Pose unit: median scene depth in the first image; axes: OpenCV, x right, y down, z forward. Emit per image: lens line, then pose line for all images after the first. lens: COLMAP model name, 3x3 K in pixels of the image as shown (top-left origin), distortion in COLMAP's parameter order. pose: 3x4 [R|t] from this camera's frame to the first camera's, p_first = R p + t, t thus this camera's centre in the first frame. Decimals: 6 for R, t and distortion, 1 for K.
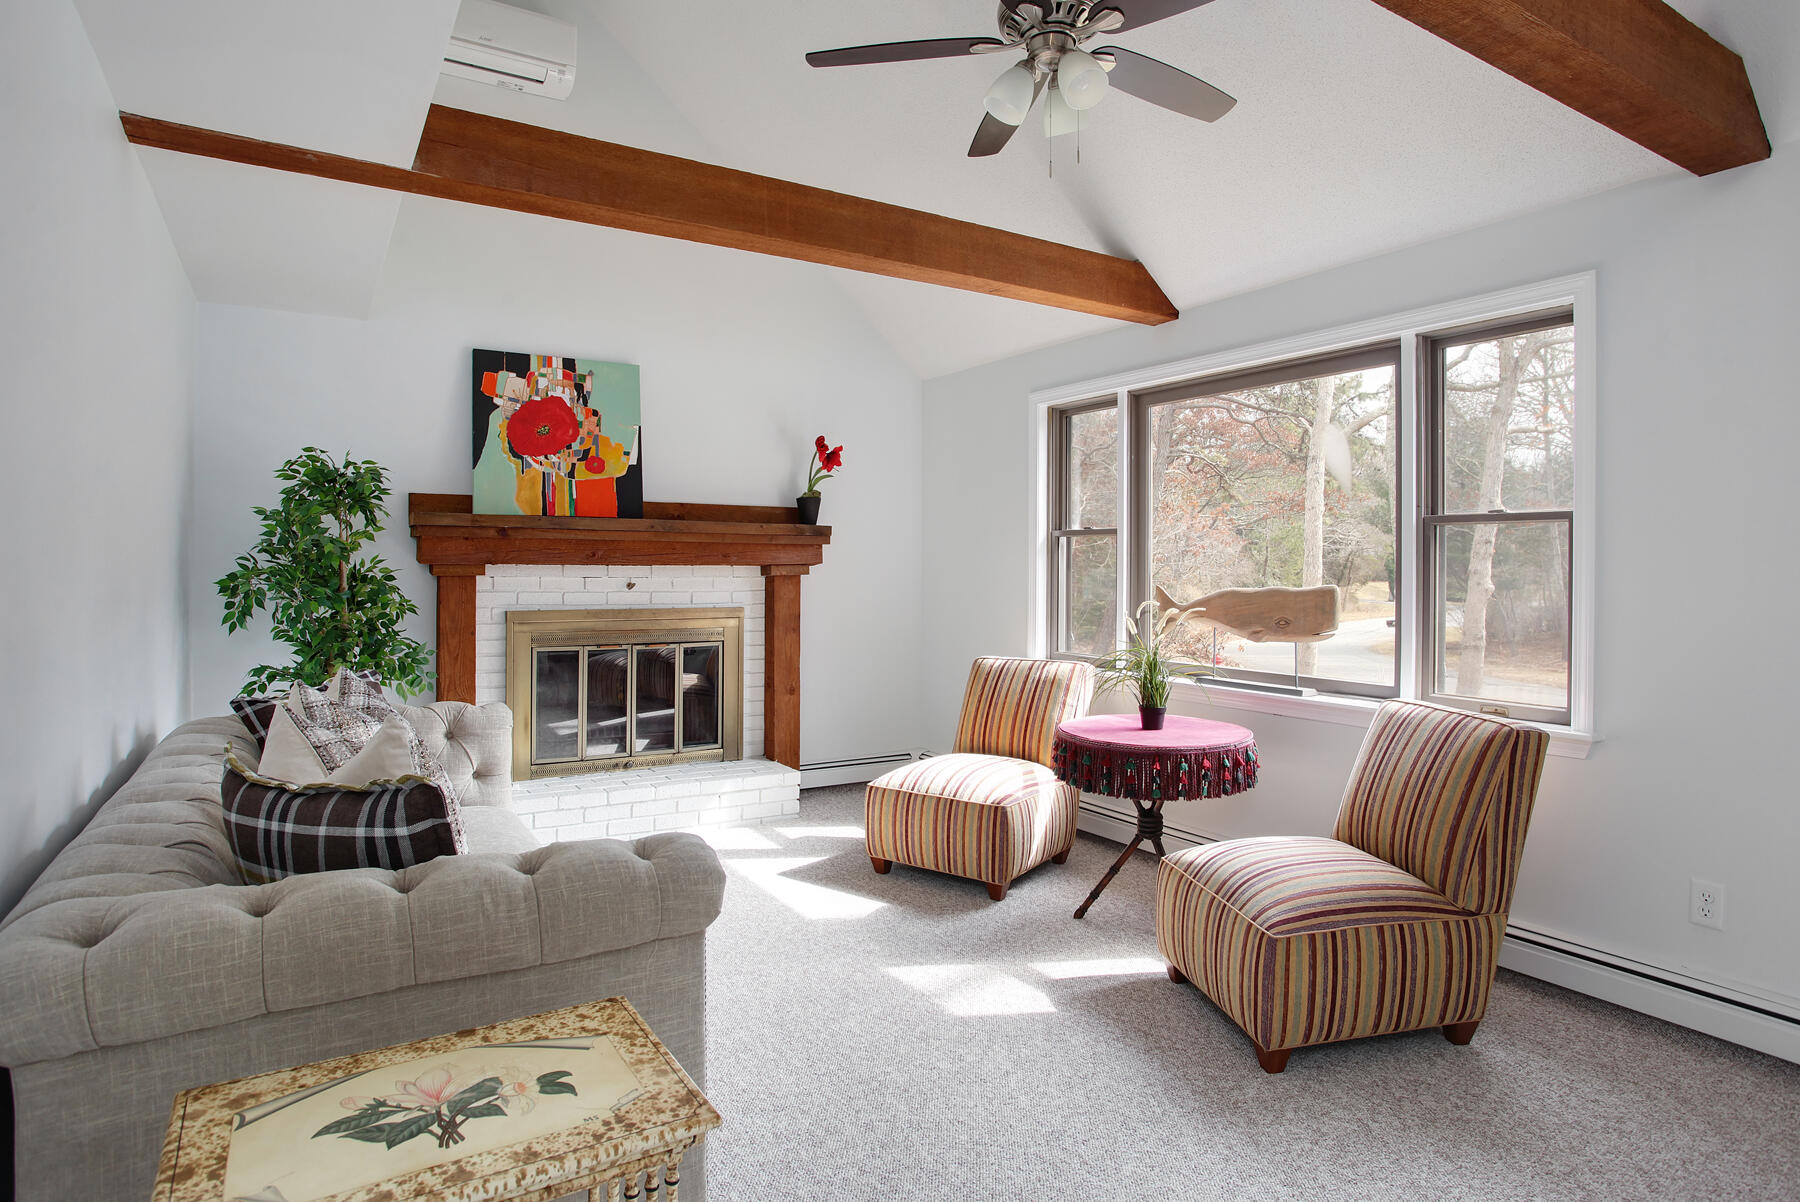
lens RADIAL K [[974.0, 0, 897.1], [0, 974.0, 567.1], [0, 0, 1]] dist [-0.052419, 0.000484]
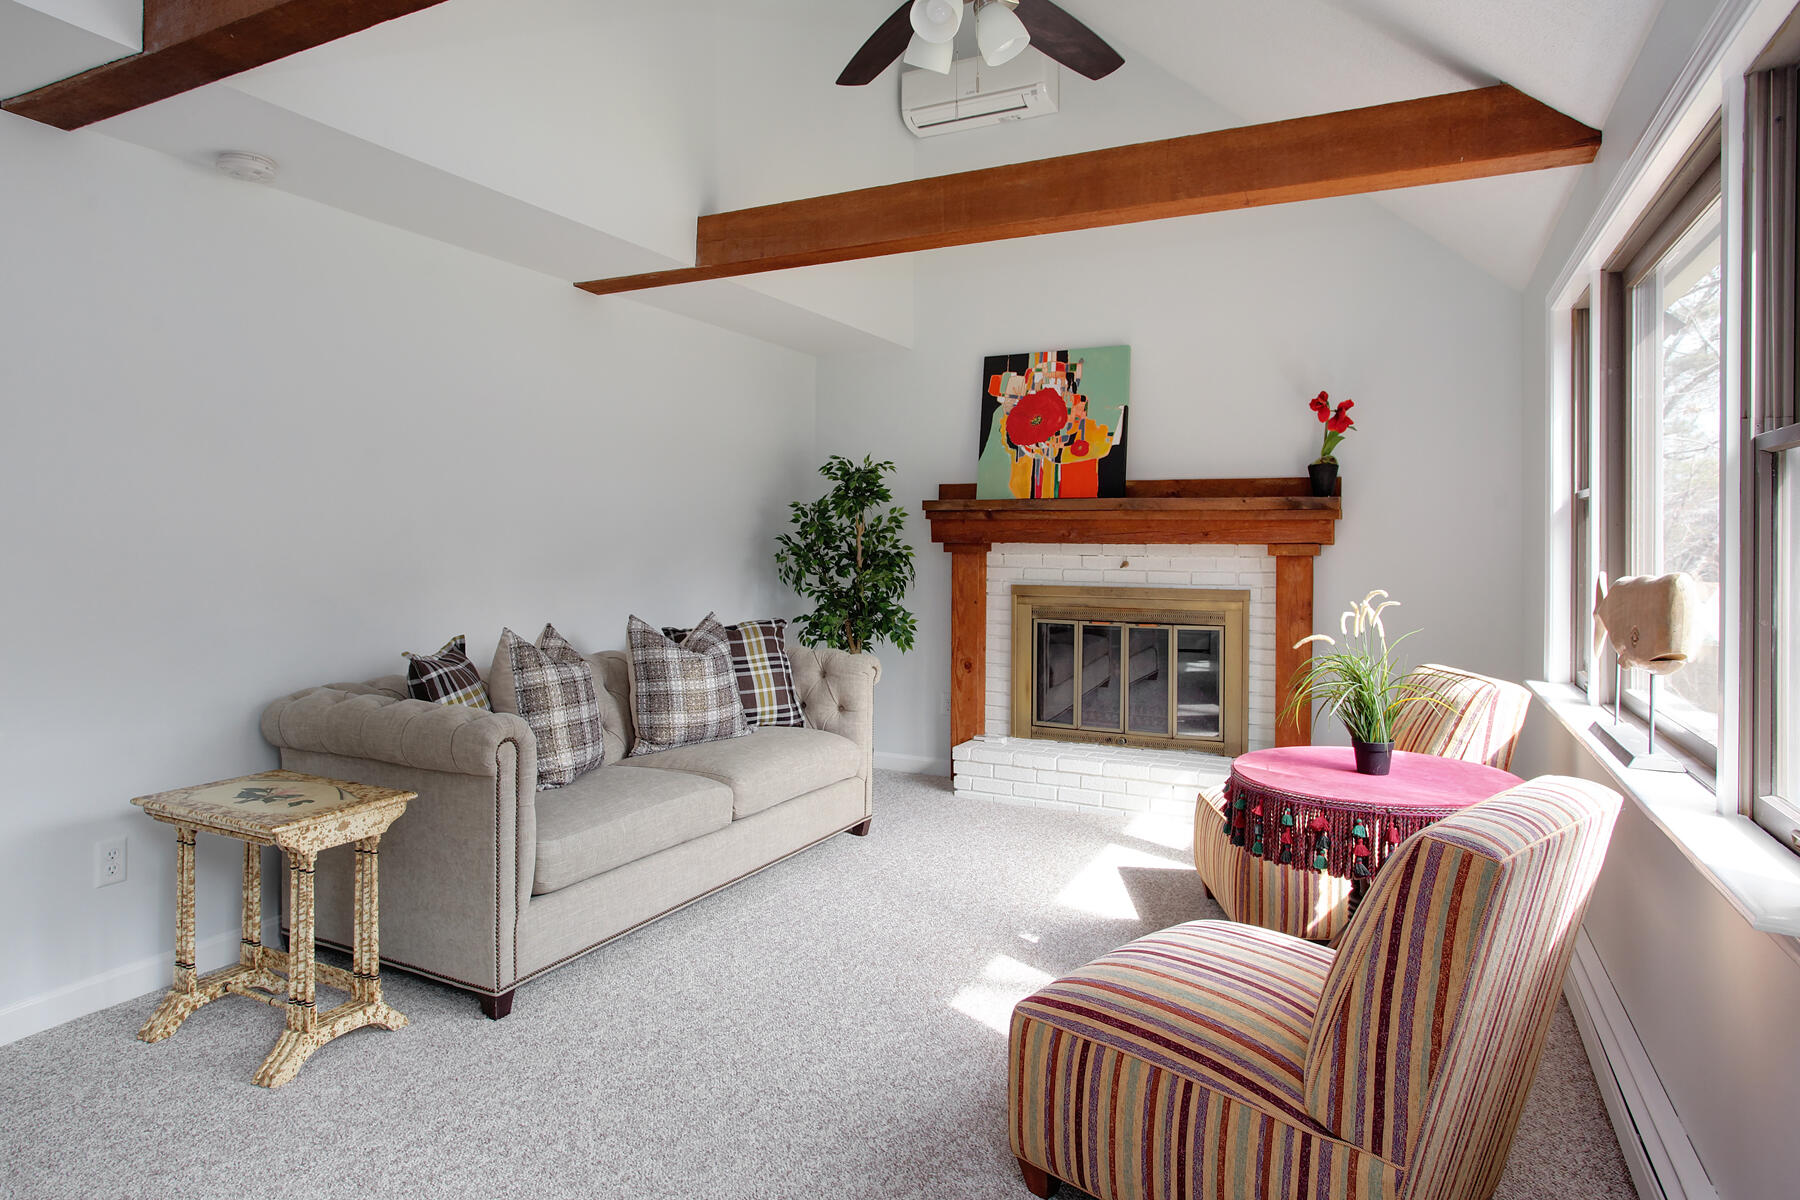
lens RADIAL K [[1033.7, 0, 895.4], [0, 1033.7, 548.5], [0, 0, 1]] dist [-0.019142, 0.000969]
pose [[0.537976, 0.002427, -0.842957, 0.532764], [-0.004312, 0.999991, 0.000127, 0.003990], [0.842949, 0.003567, 0.537981, 0.233434]]
